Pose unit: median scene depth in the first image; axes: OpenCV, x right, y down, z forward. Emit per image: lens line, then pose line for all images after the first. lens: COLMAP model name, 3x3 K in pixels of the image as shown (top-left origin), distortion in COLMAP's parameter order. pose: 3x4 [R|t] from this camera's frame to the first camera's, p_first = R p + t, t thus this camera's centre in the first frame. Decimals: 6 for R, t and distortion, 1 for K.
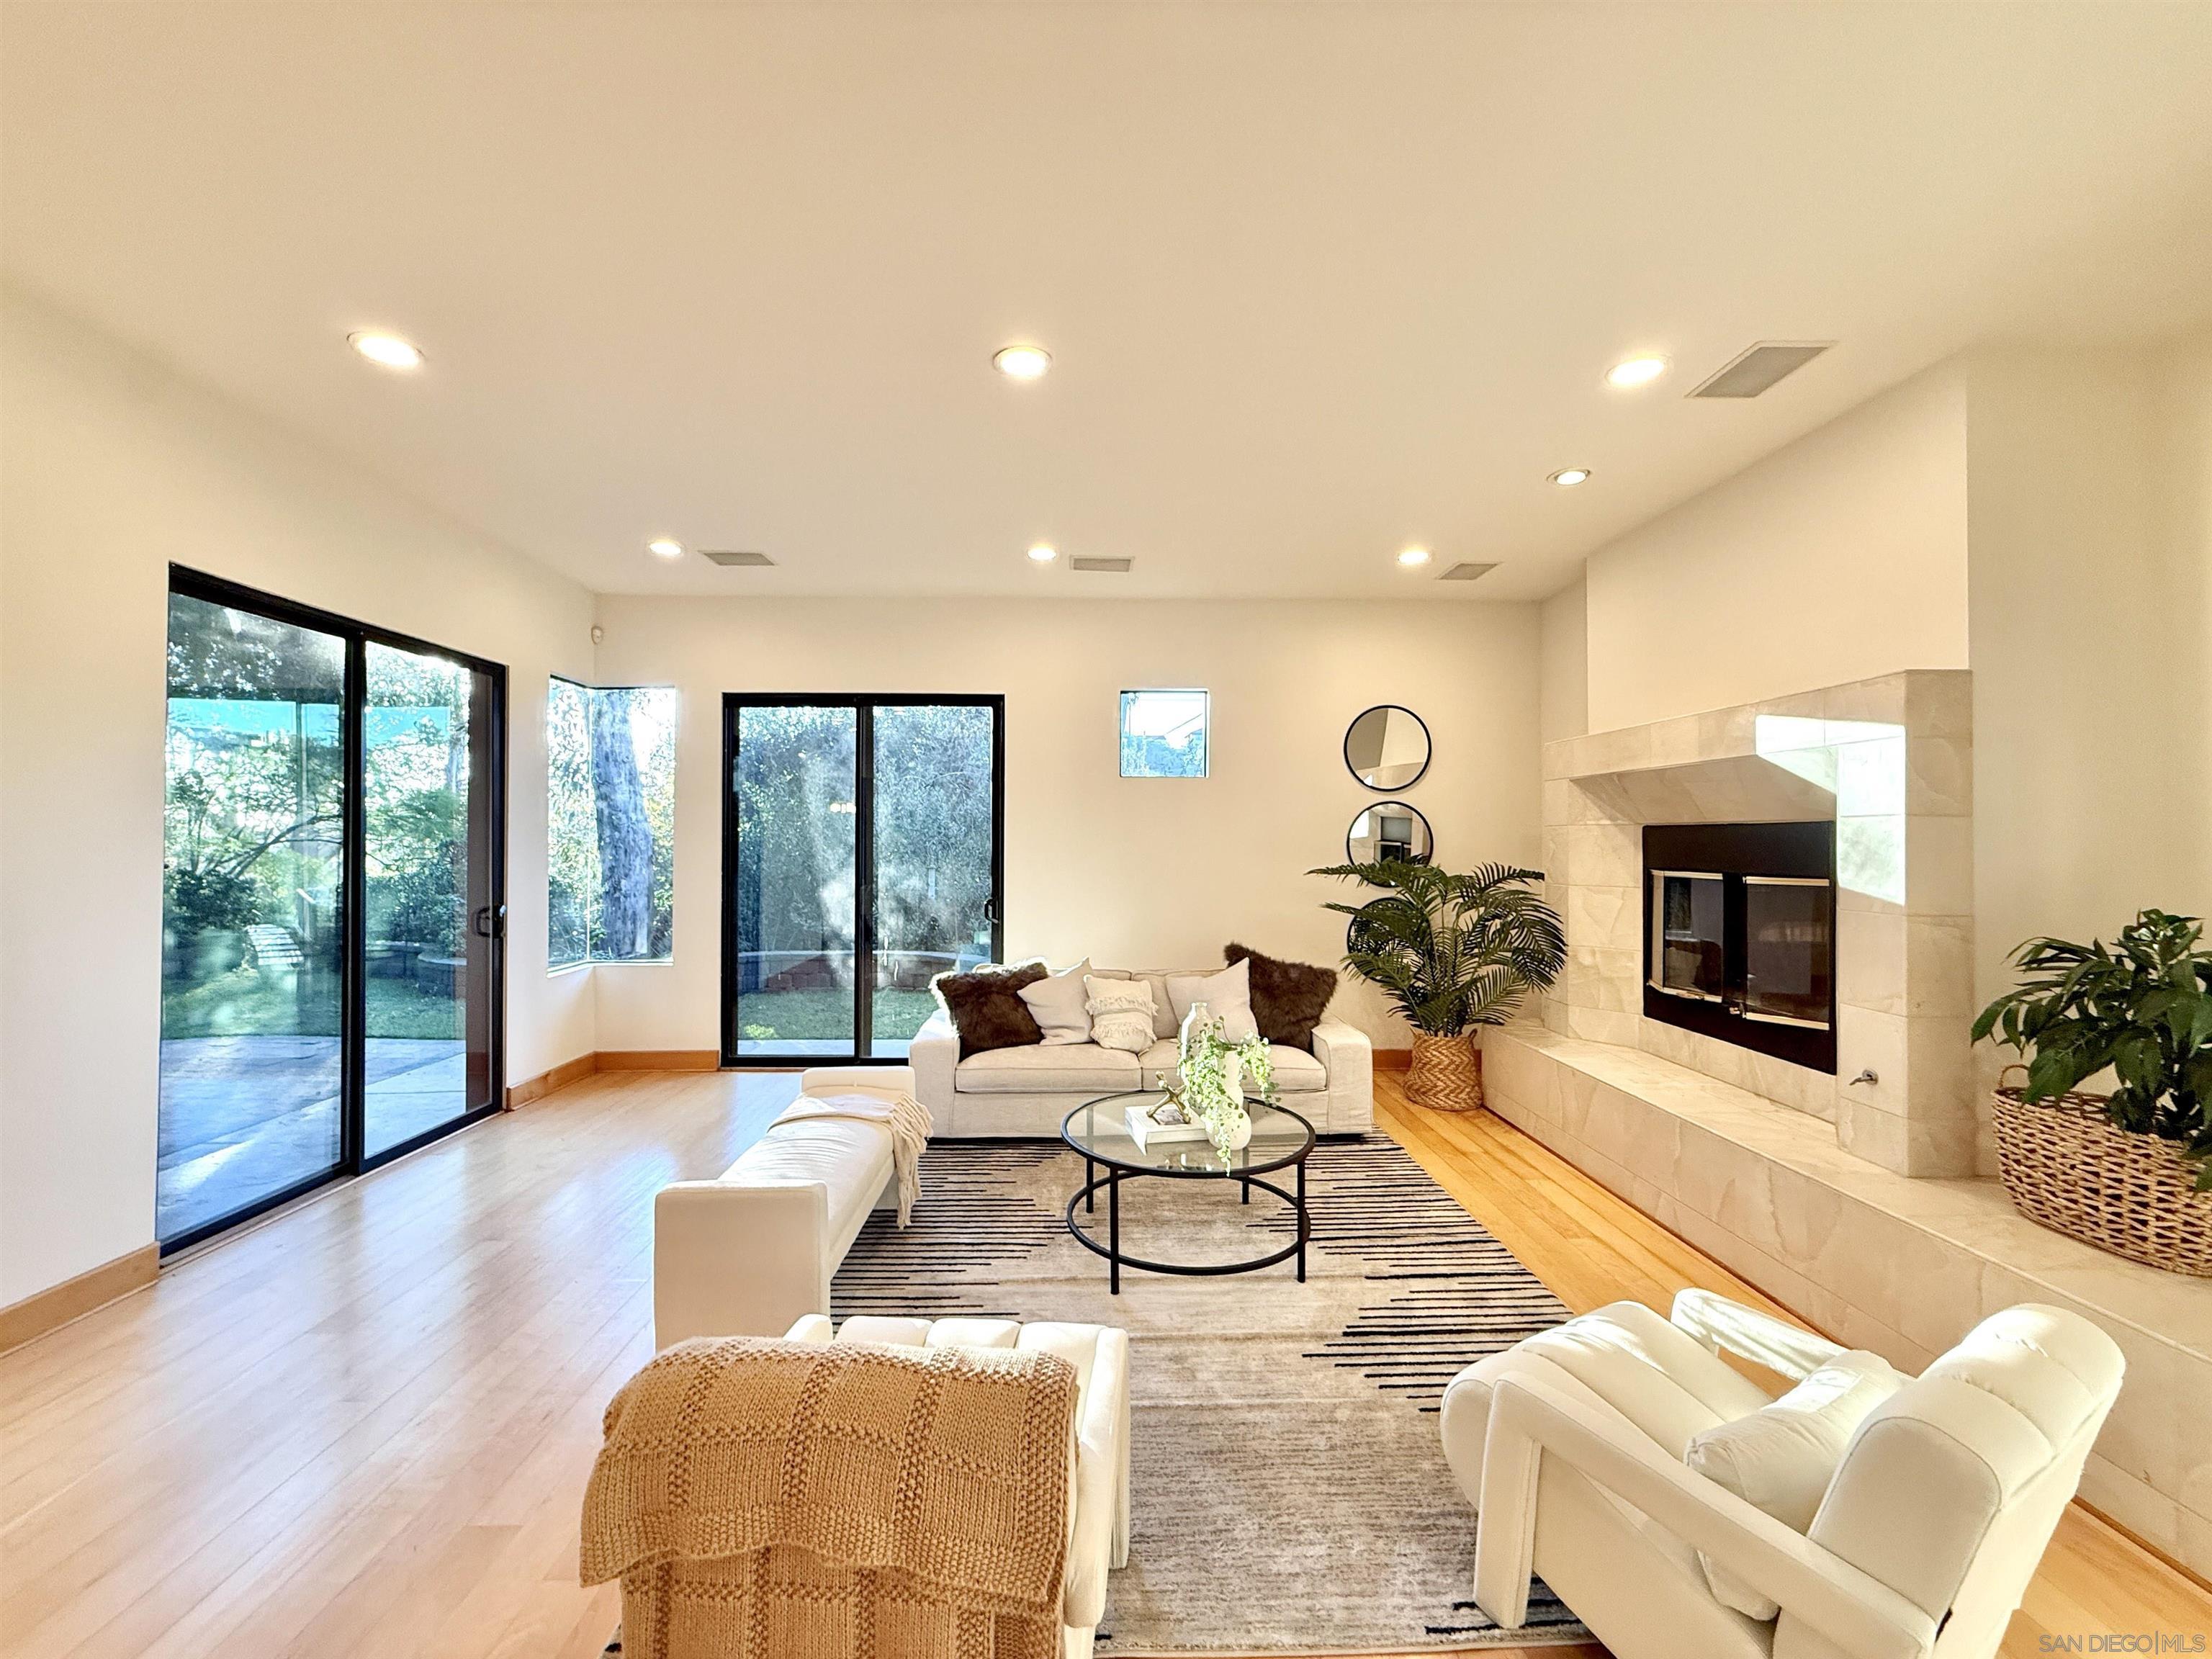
lens RADIAL K [[882.4, 0, 1103.8], [0, 882.4, 830.3], [0, 0, 1]] dist [0.001064, -0.000309]
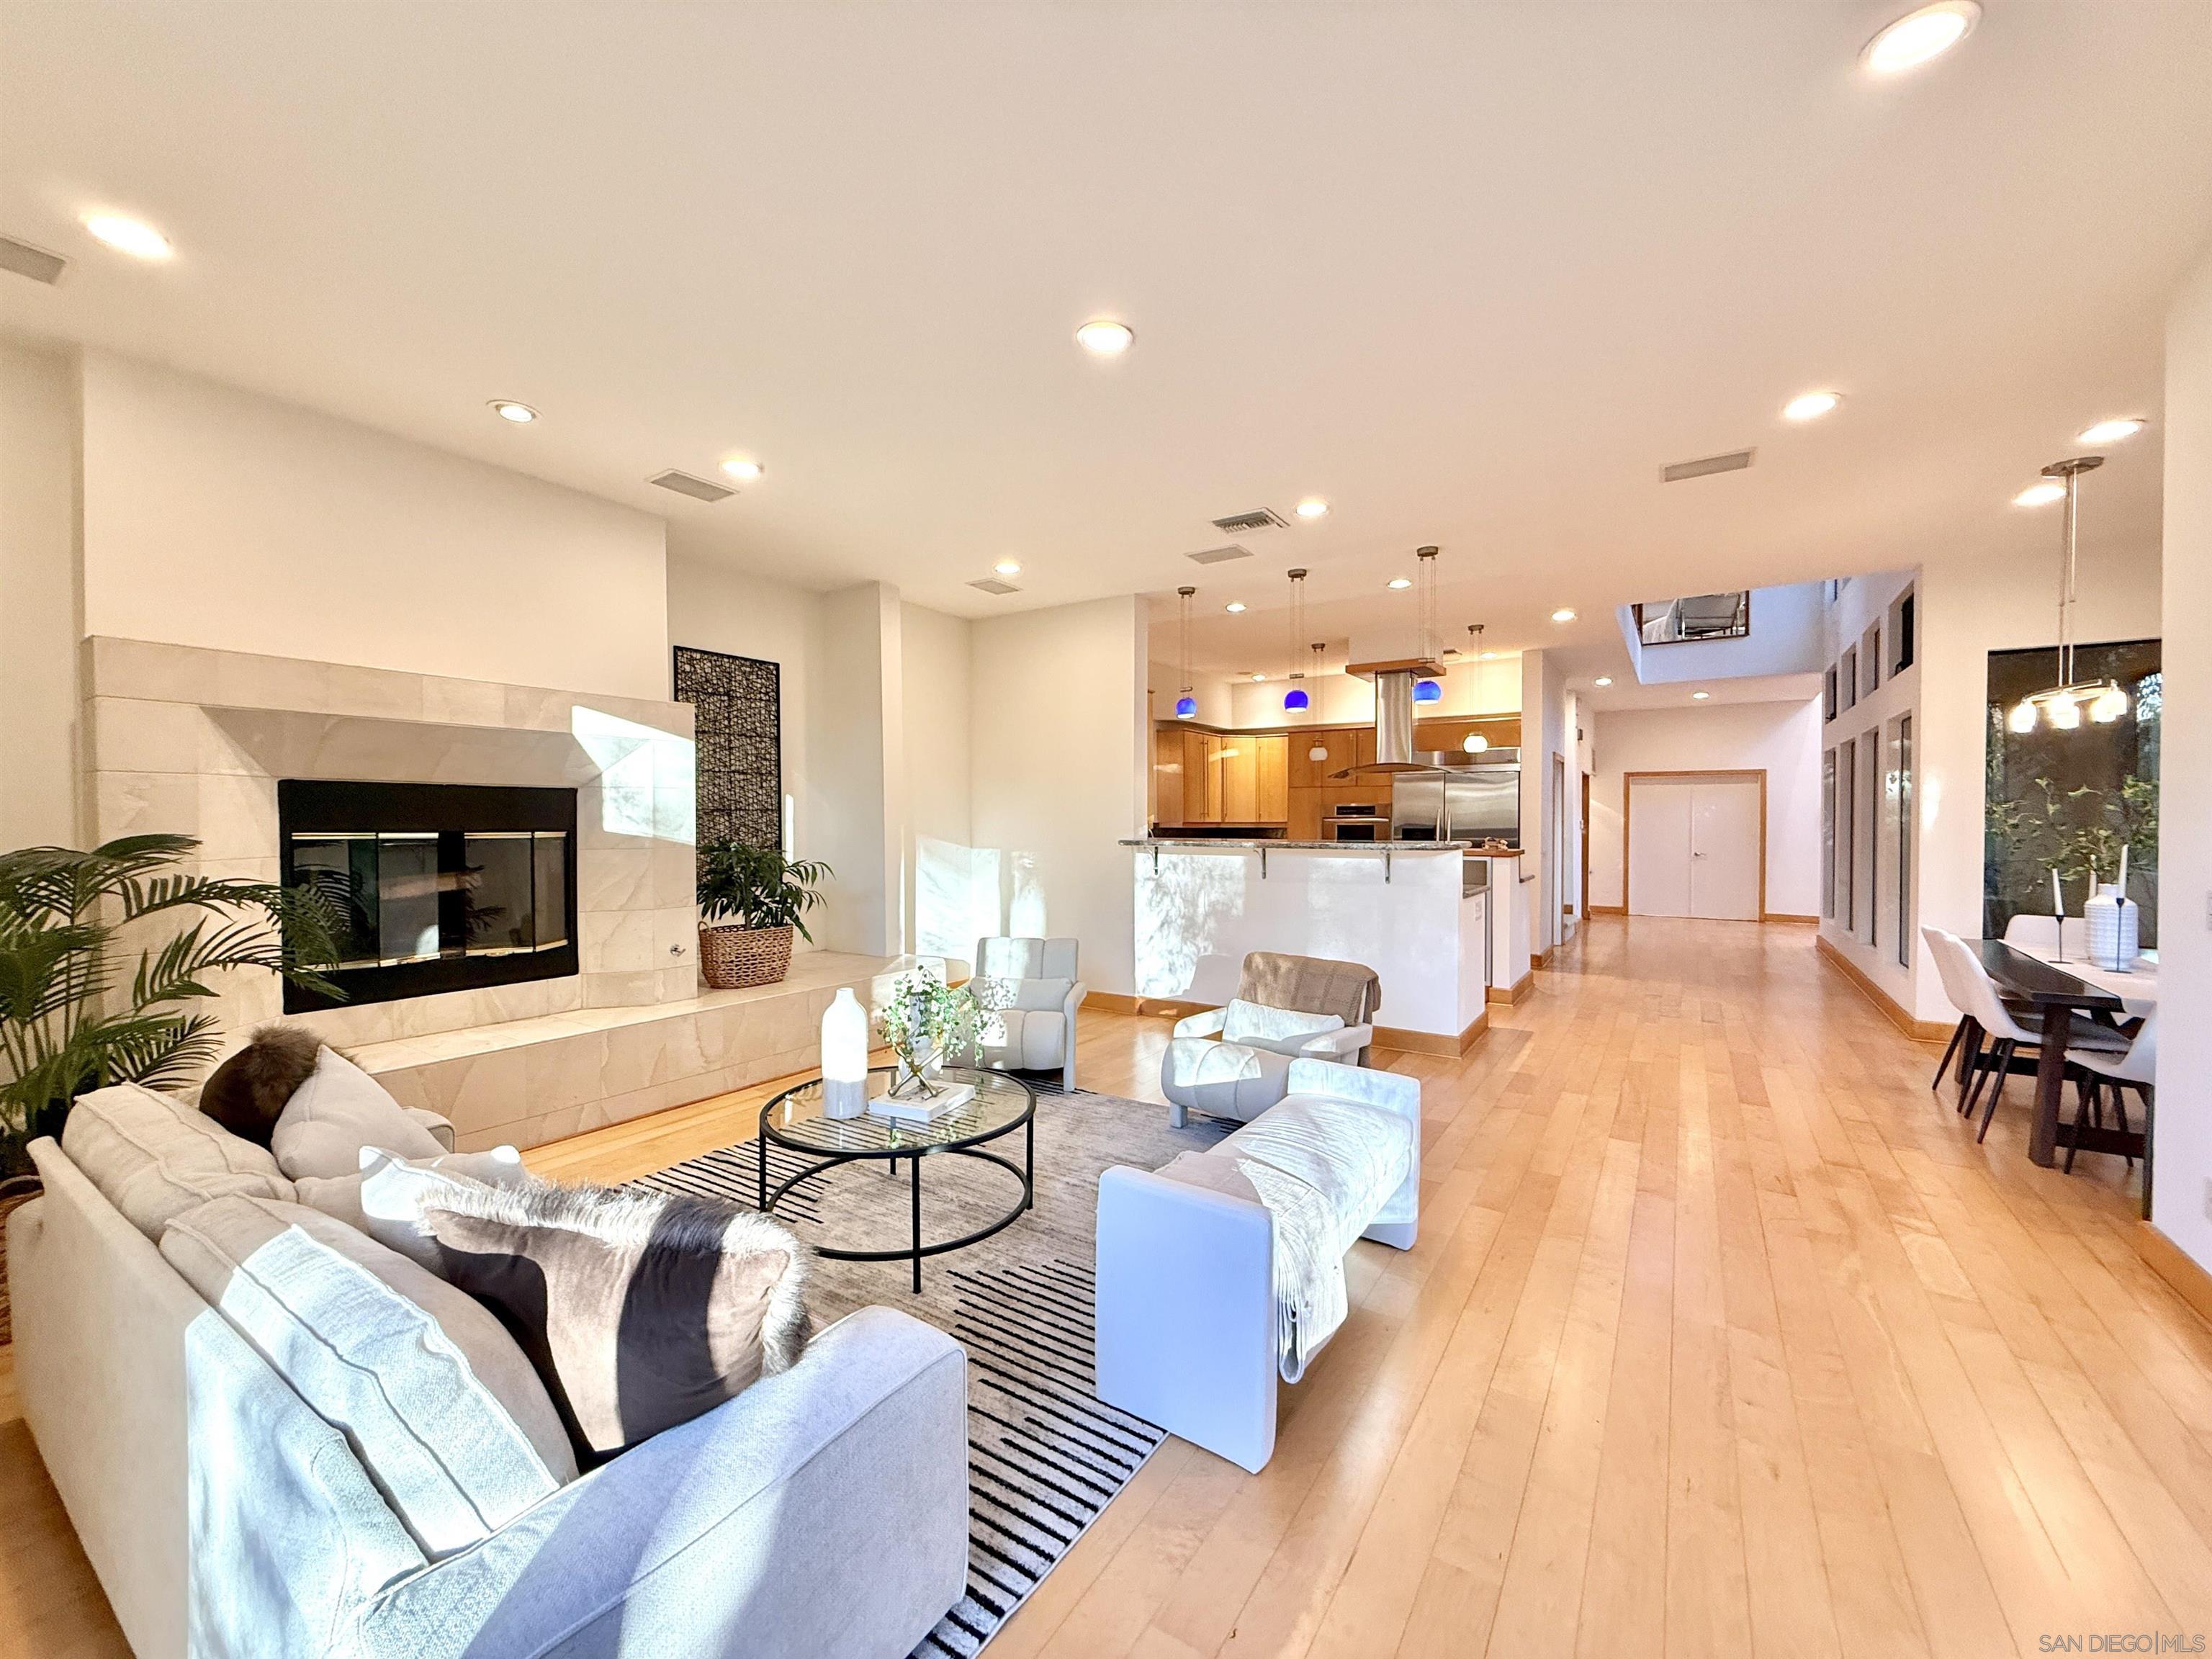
lens RADIAL K [[882.4, 0, 1099.9], [0, 882.4, 833.0], [0, 0, 1]] dist [0.001064, -0.000309]
pose [[-0.818064, -0.015517, 0.574917, -0.450008], [-0.013474, 0.999879, 0.007814, 0.026915], [-0.574969, -0.001354, -0.818174, 1.205176]]
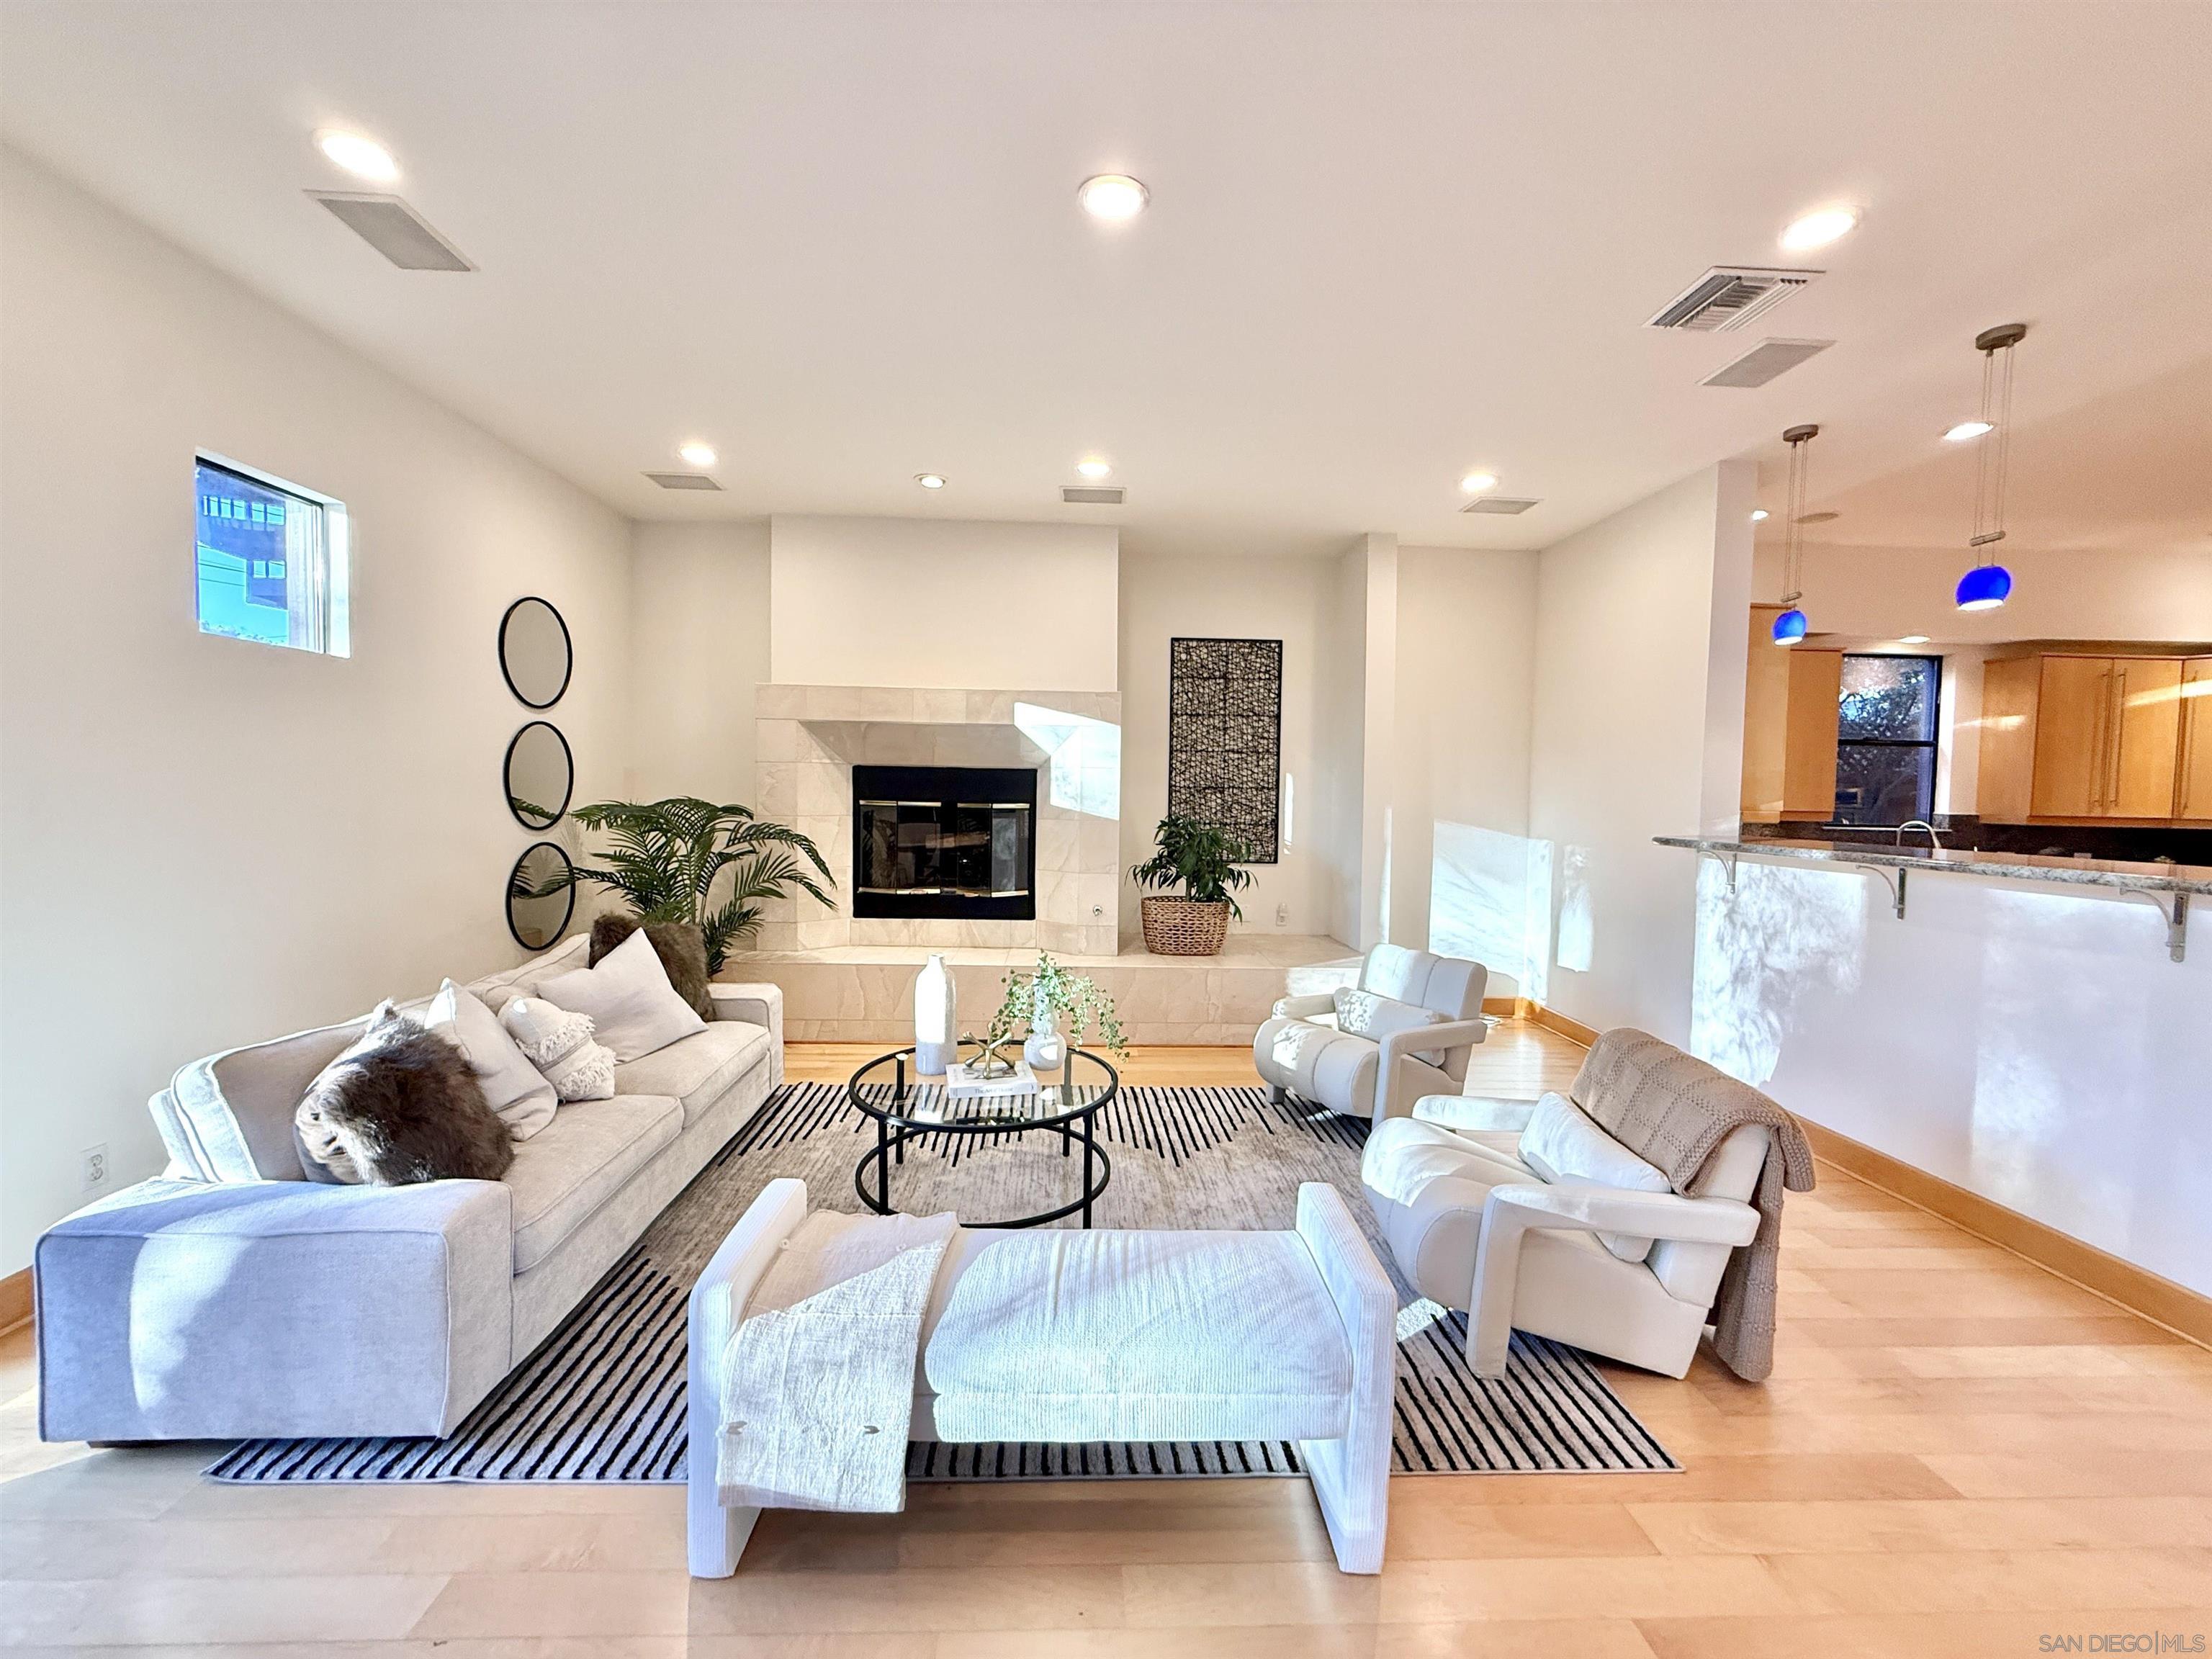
lens RADIAL K [[882.4, 0, 1098.4], [0, 882.4, 832.4], [0, 0, 1]] dist [0.001064, -0.000309]
pose [[-0.009515, -0.055331, 0.998423, -0.617690], [-0.030658, 0.998015, 0.055016, 0.010091], [-0.999485, -0.030086, -0.011192, 0.656452]]
